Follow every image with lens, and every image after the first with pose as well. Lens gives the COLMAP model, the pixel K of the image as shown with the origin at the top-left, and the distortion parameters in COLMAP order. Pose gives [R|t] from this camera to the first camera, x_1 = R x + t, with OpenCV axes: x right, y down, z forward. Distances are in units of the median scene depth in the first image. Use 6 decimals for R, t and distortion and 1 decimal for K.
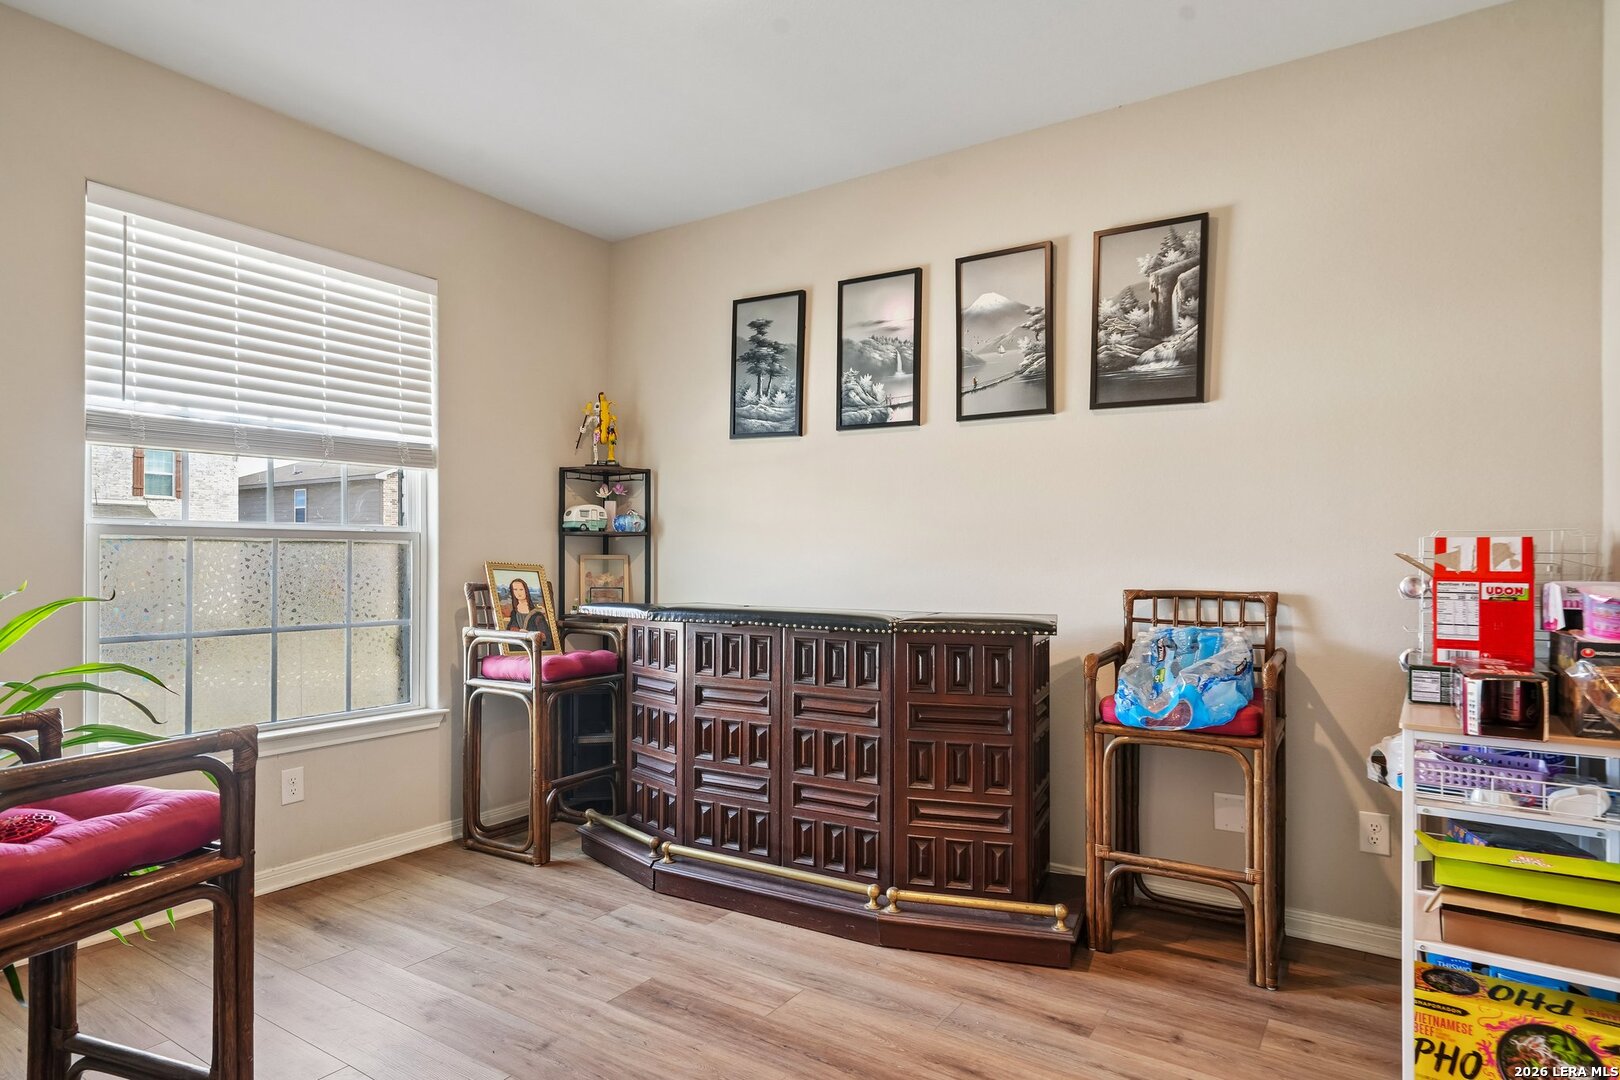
lens RADIAL K [[917.9, 0, 807.4], [0, 917.9, 548.4], [0, 0, 1]] dist [0.001330, 0.000204]
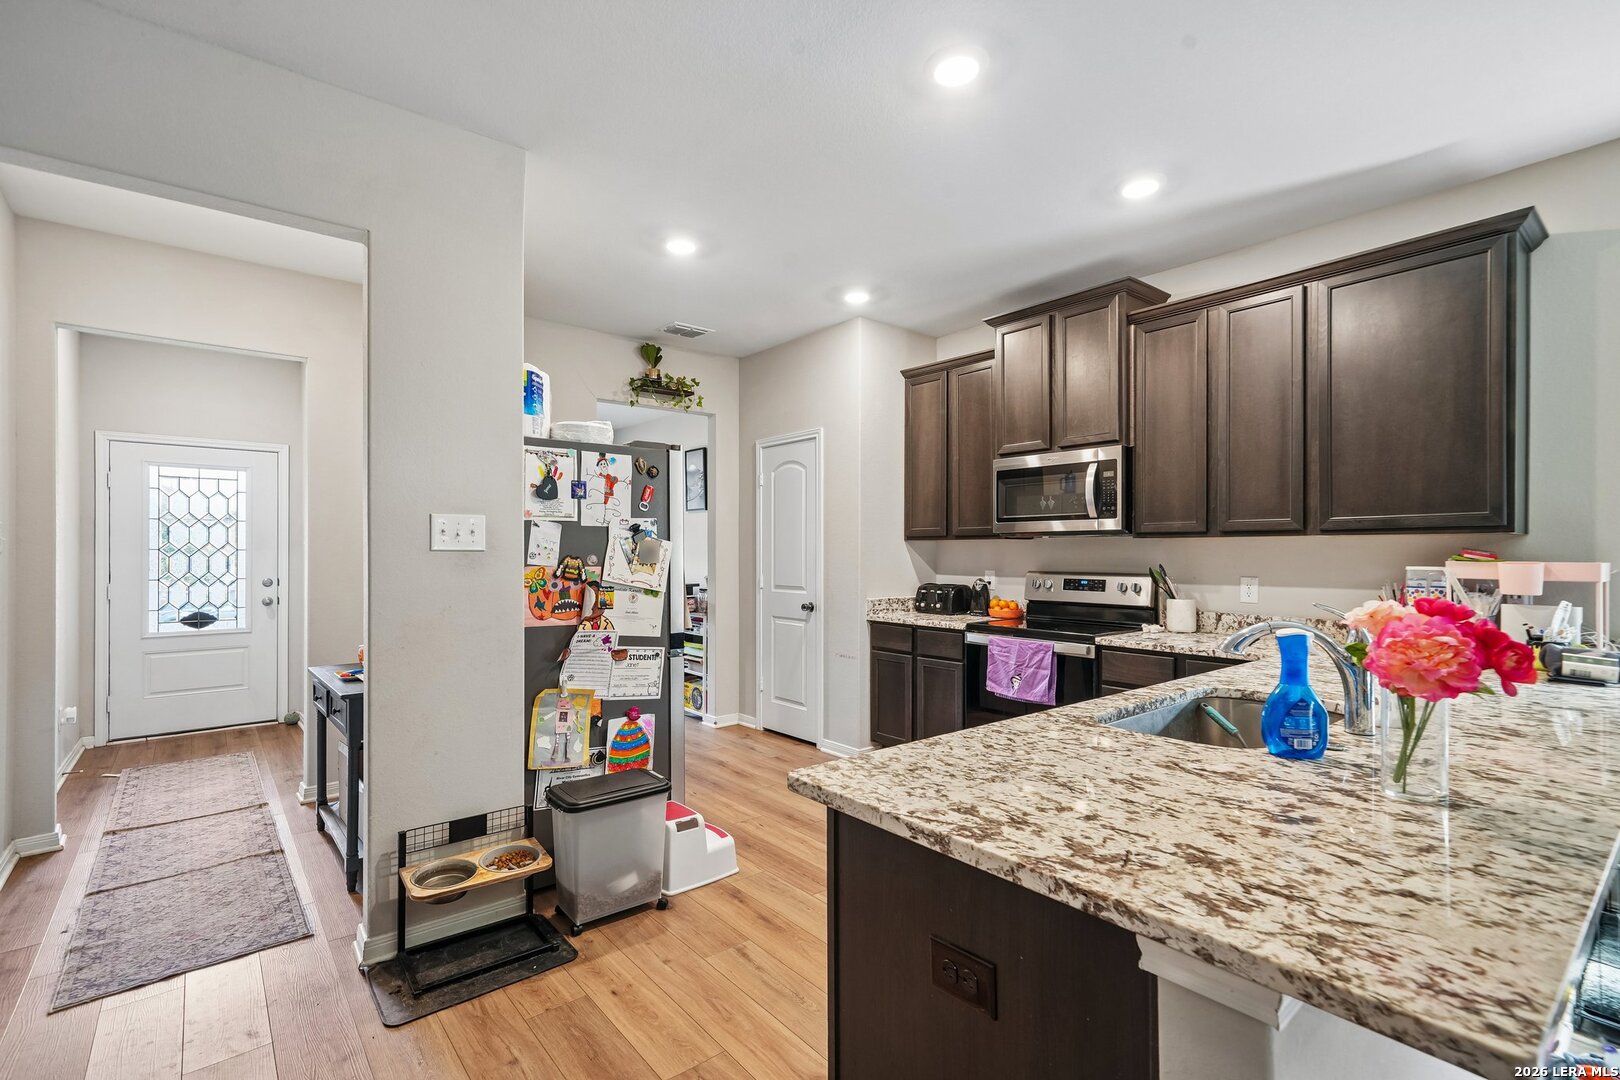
lens RADIAL K [[741.4, 0, 818.9], [0, 741.4, 551.7], [0, 0, 1]] dist [0.007231, 0.000138]
pose [[0.960090, -0.003326, -0.279671, 1.114659], [0.008387, 0.999822, 0.016900, -0.053572], [0.279565, -0.018571, 0.959947, -0.948215]]
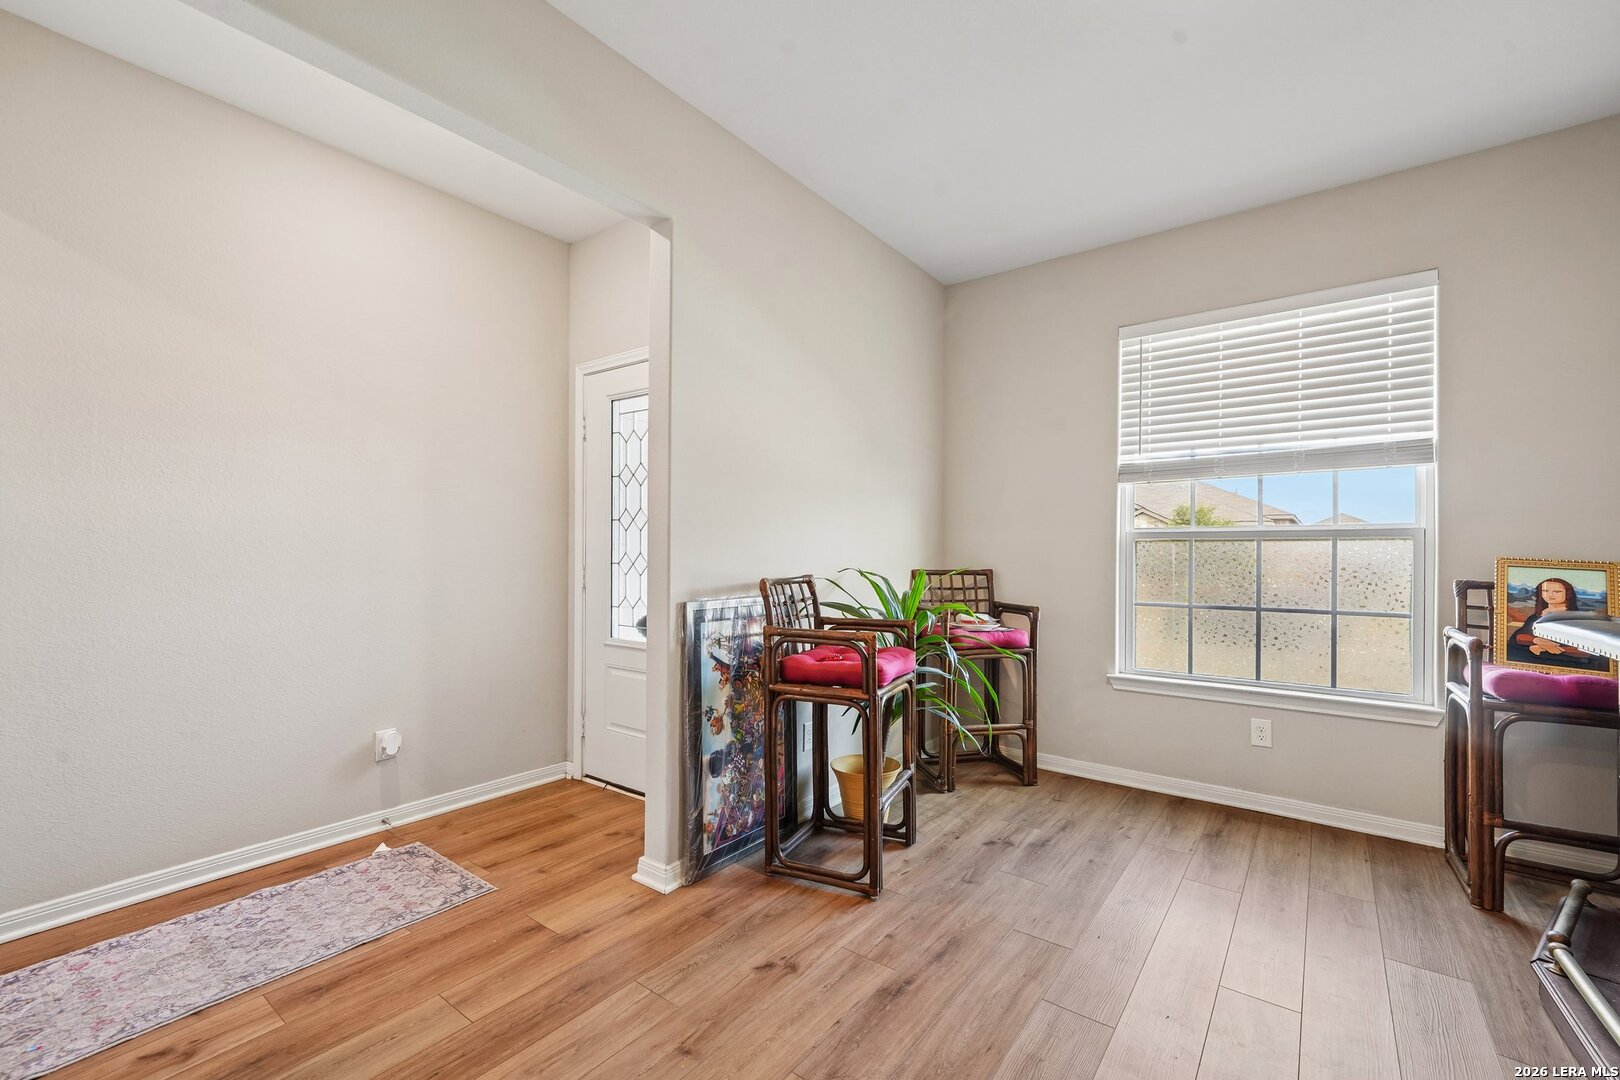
lens RADIAL K [[683.4, 0, 803.6], [0, 683.4, 546.2], [0, 0, 1]] dist [0.001249, 0.000045]
pose [[-0.073176, -0.011204, -0.997256, 0.389803], [0.009438, 0.999884, -0.011926, 0.005422], [0.997274, -0.010285, -0.073062, 0.400713]]
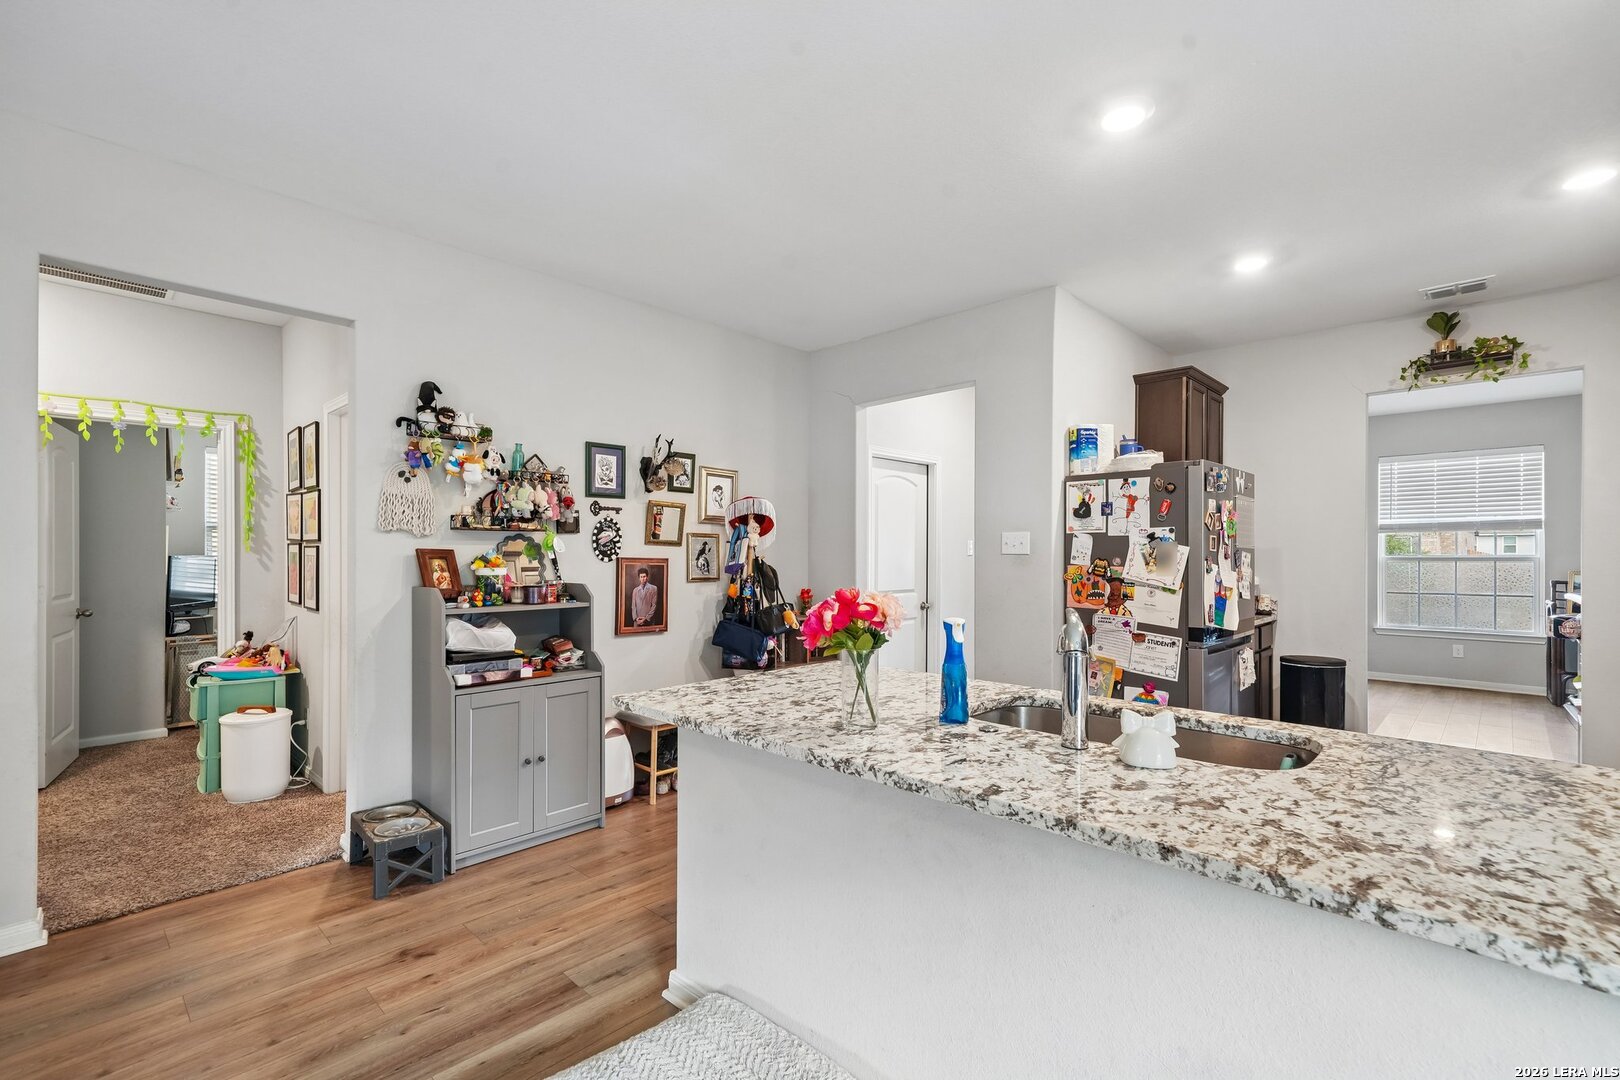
lens RADIAL K [[723.2, 0, 803.5], [0, 723.2, 556.9], [0, 0, 1]] dist [0.006766, 0.000198]
pose [[-0.174815, -0.000006, -0.984601, 1.753731], [0.015521, 0.999876, -0.002761, -0.043585], [0.984479, -0.015765, -0.174793, -0.496279]]
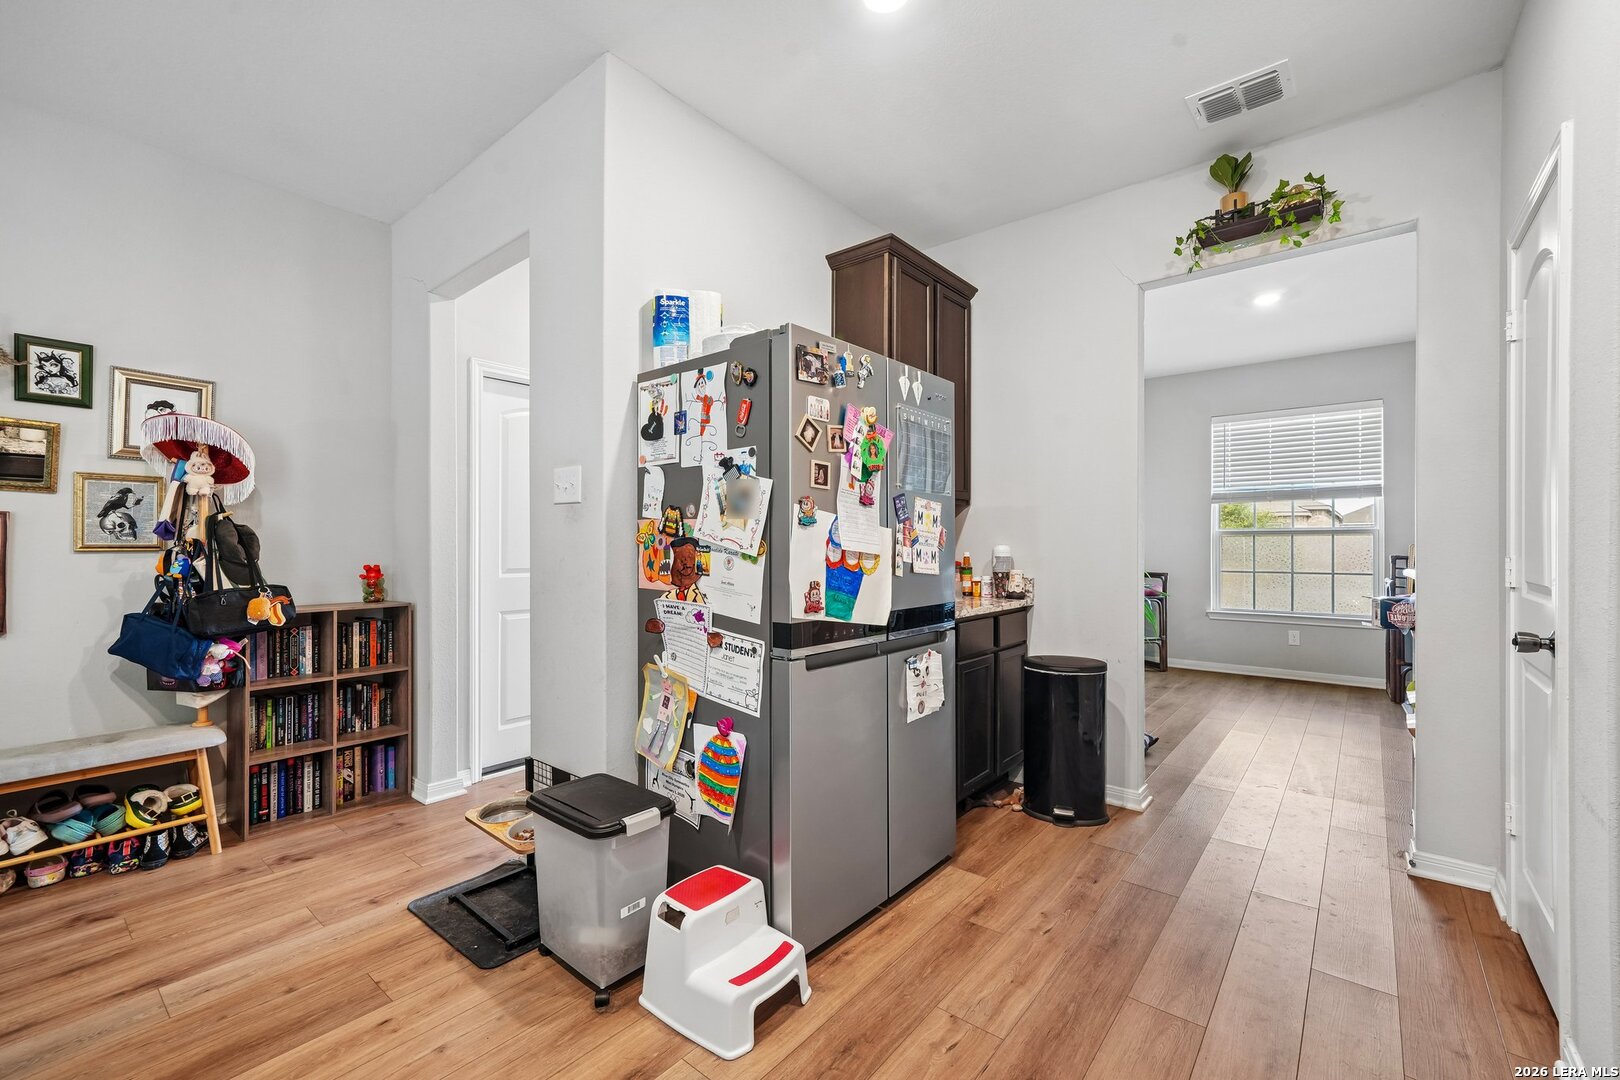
lens RADIAL K [[683.4, 0, 803.6], [0, 683.4, 546.2], [0, 0, 1]] dist [0.001249, 0.000045]
pose [[-0.098704, 0.000618, -0.995117, 1.216234], [0.017032, 0.999854, -0.001069, -0.000142], [0.994971, -0.017054, -0.098700, -0.081711]]
